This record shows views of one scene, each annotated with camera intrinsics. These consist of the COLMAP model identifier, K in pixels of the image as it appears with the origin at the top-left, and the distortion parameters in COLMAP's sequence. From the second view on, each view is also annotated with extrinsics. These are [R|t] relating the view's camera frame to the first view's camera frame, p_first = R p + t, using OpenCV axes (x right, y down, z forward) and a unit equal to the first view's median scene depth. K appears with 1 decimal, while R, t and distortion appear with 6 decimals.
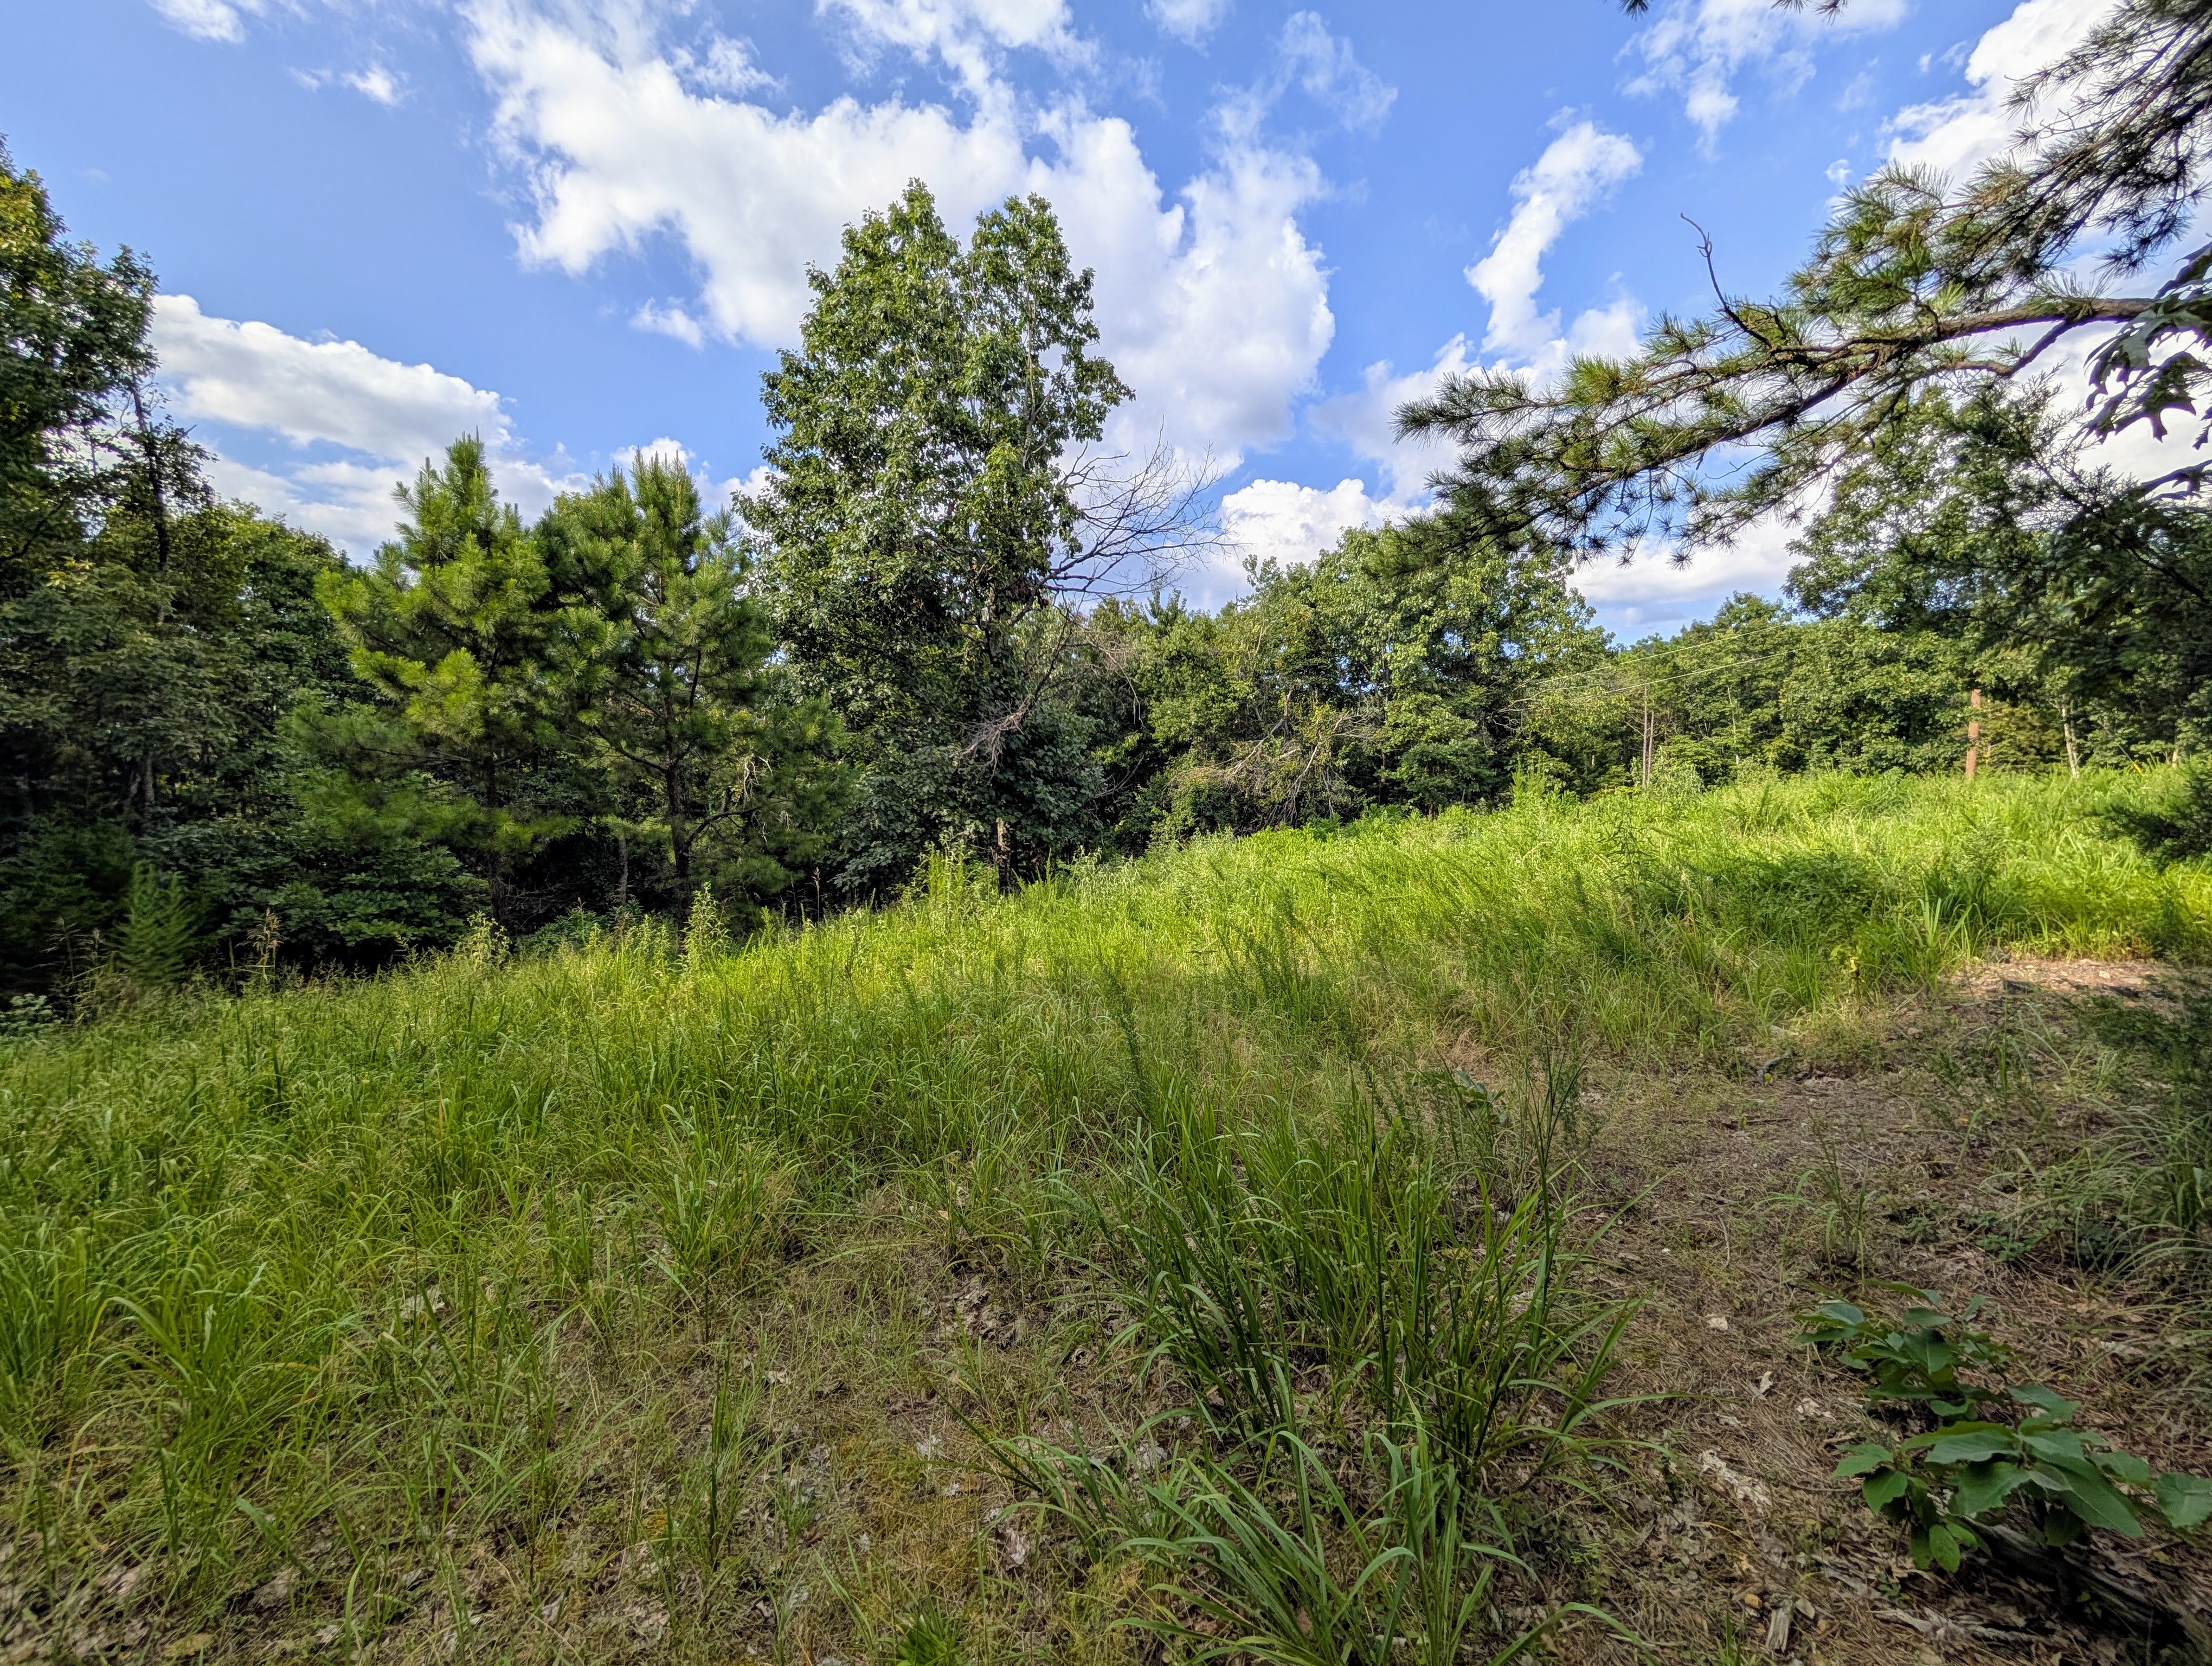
lens RADIAL K [[836.2, 0, 1101.2], [0, 836.2, 841.2], [0, 0, 1]] dist [-0.002355, -0.000093]
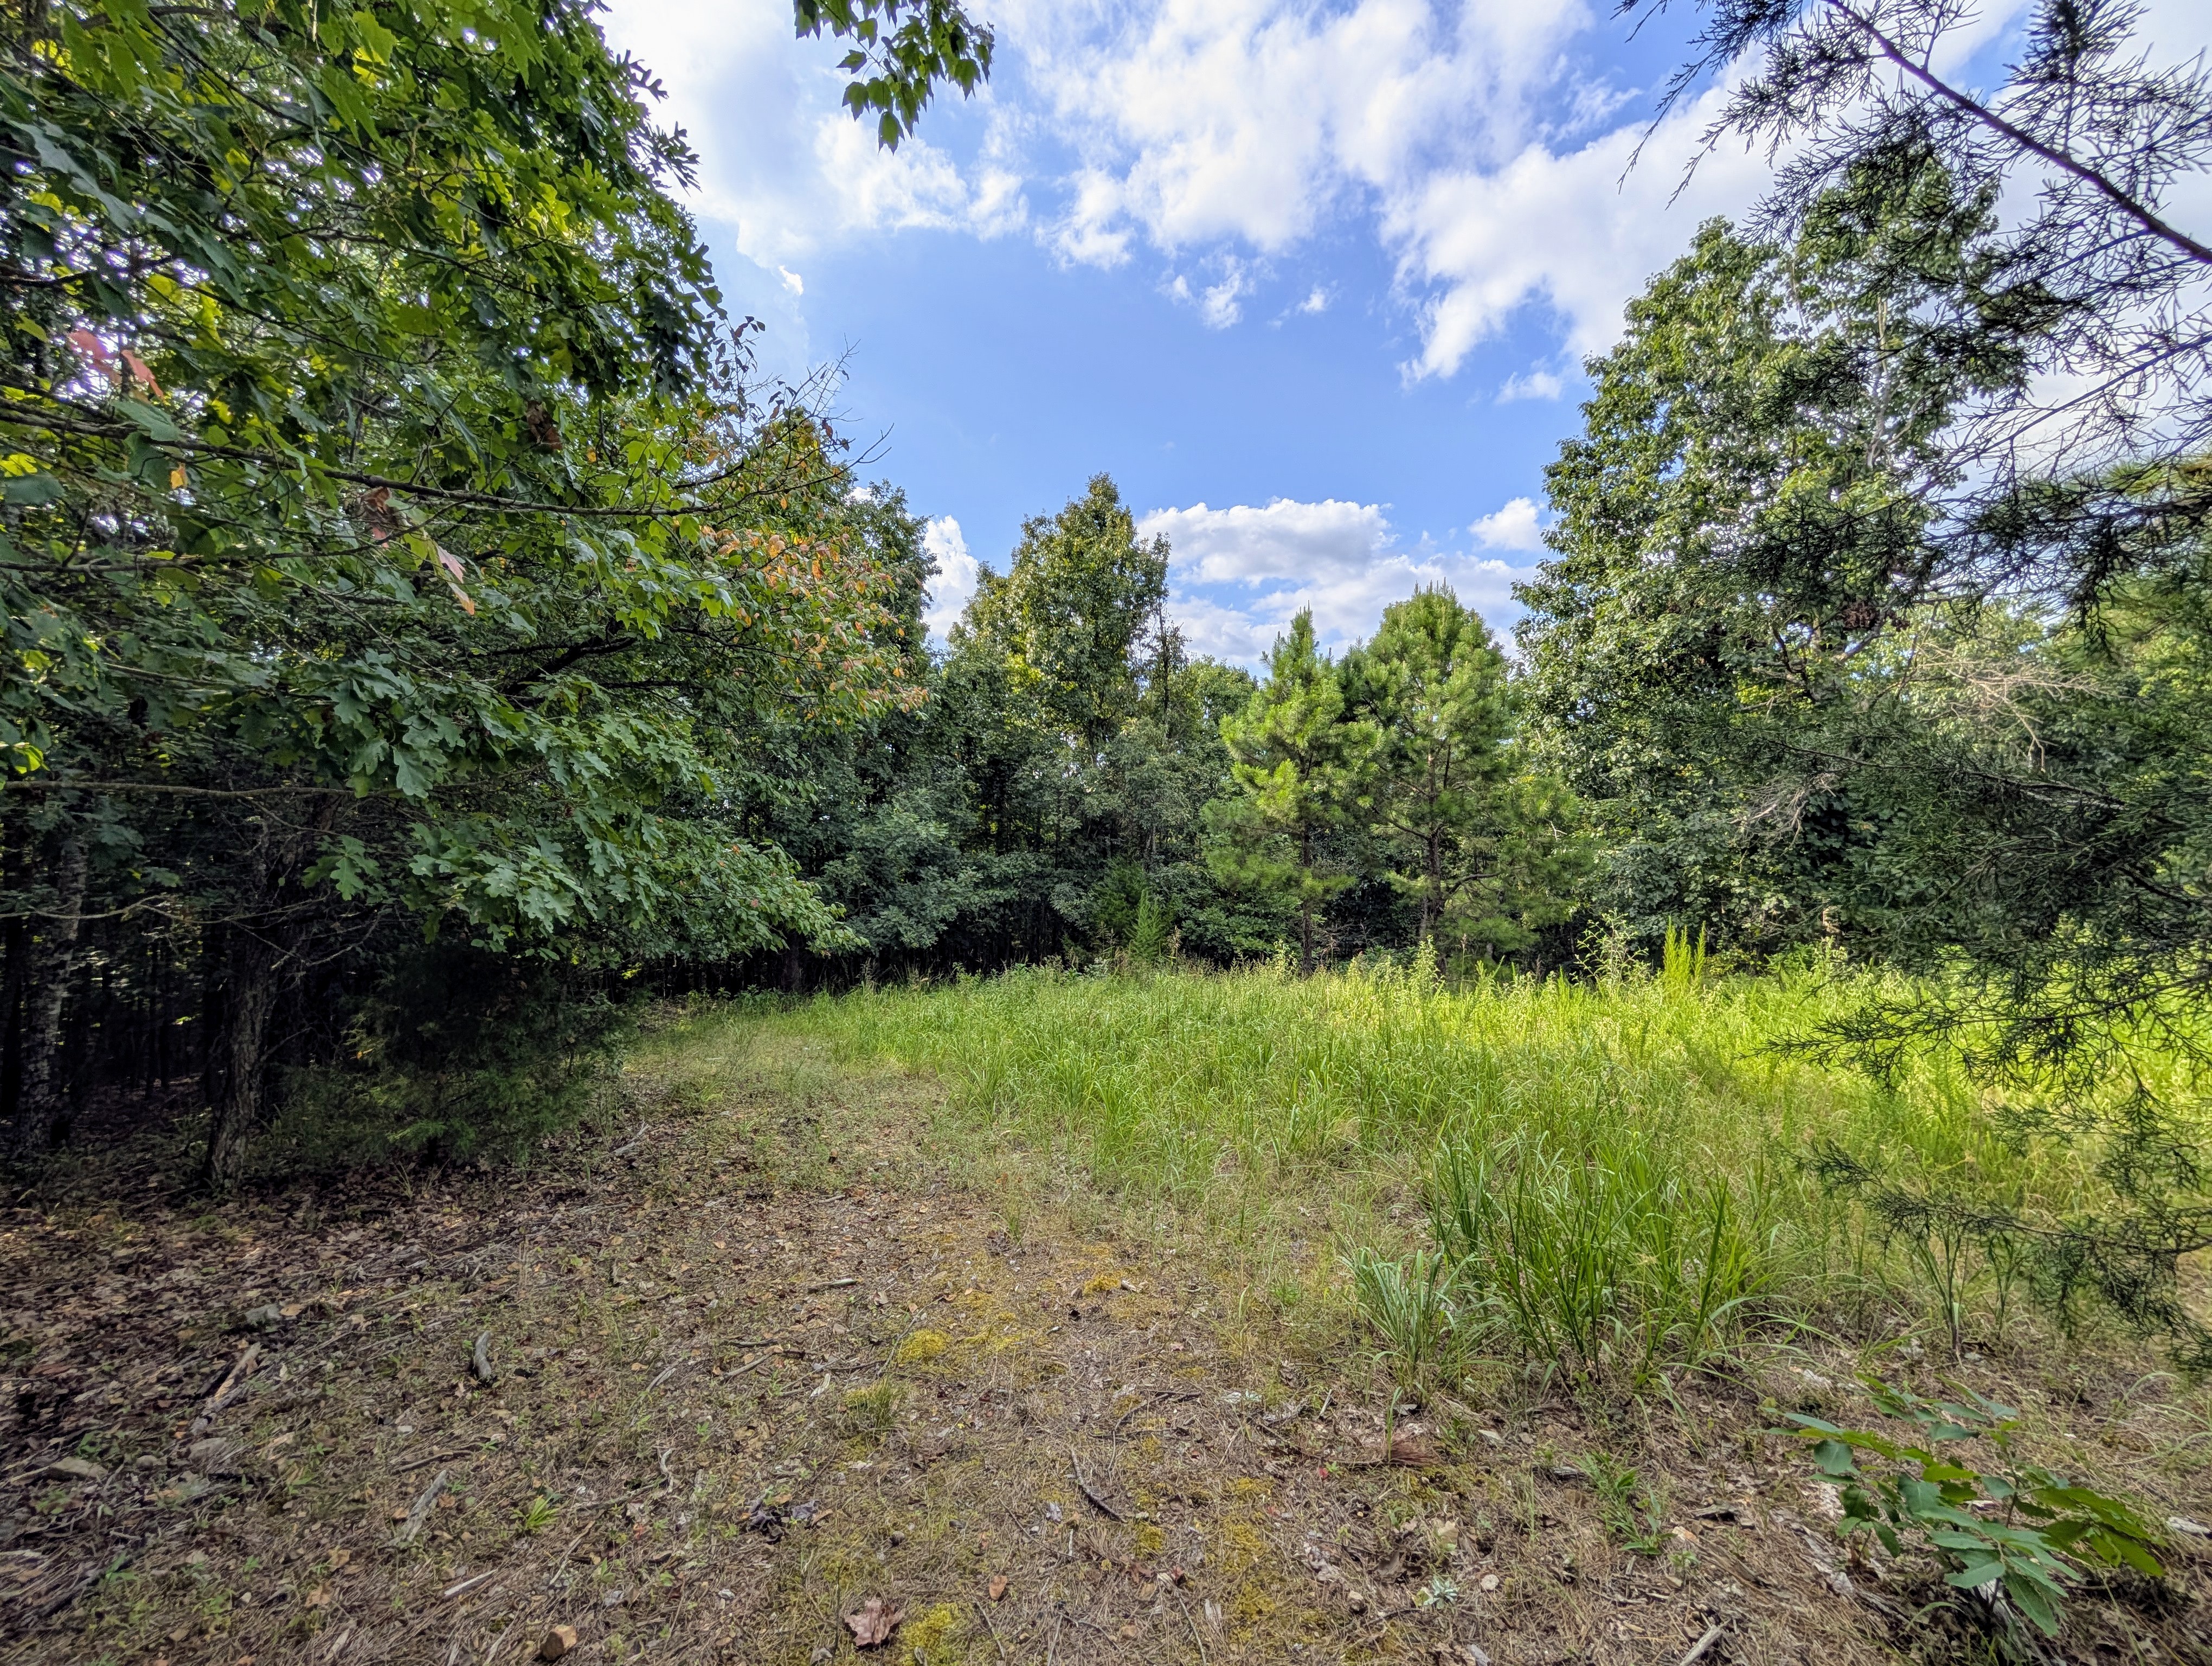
lens RADIAL K [[836.2, 0, 1110.1], [0, 836.2, 843.0], [0, 0, 1]] dist [-0.002355, -0.000093]
pose [[0.603507, 0.014671, -0.797223, 0.157409], [-0.056936, 0.998071, -0.024734, -0.021116], [0.795322, 0.060318, 0.603179, -0.090287]]
